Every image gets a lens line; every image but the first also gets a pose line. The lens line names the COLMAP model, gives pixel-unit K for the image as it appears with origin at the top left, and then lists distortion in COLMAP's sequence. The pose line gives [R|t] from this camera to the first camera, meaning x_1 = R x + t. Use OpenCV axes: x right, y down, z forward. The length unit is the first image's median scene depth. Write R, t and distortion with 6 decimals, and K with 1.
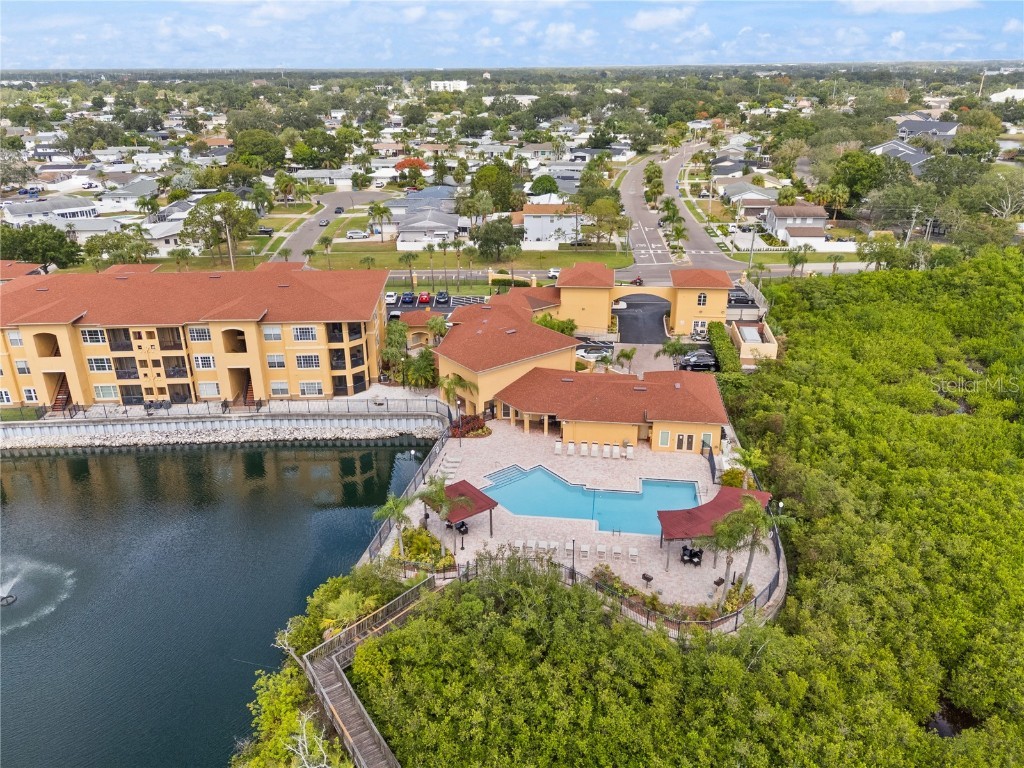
lens RADIAL K [[760.7, 0, 512.5], [0, 760.7, 384.9], [0, 0, 1]] dist [0.035936, -0.002853]
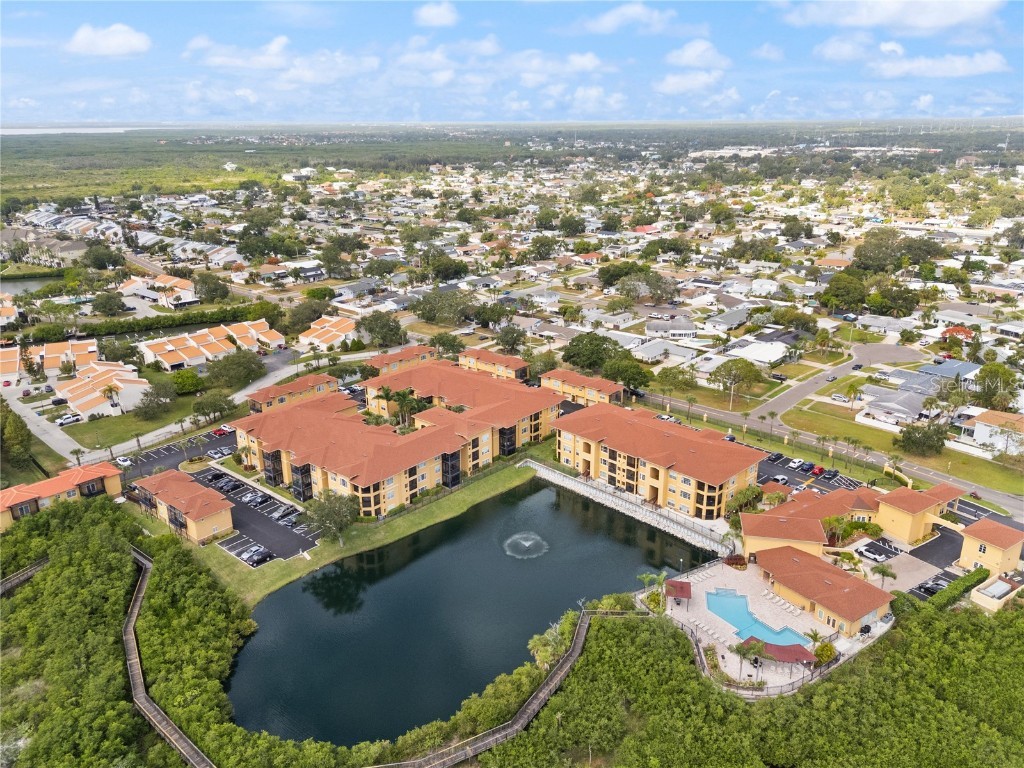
lens RADIAL K [[760.7, 0, 512.3], [0, 760.7, 384.5], [0, 0, 1]] dist [0.035936, -0.002853]
pose [[0.661628, 0.248618, -0.707416, 0.734656], [-0.286272, 0.955722, 0.068140, -0.303890], [0.693034, 0.157430, 0.703505, -0.695984]]
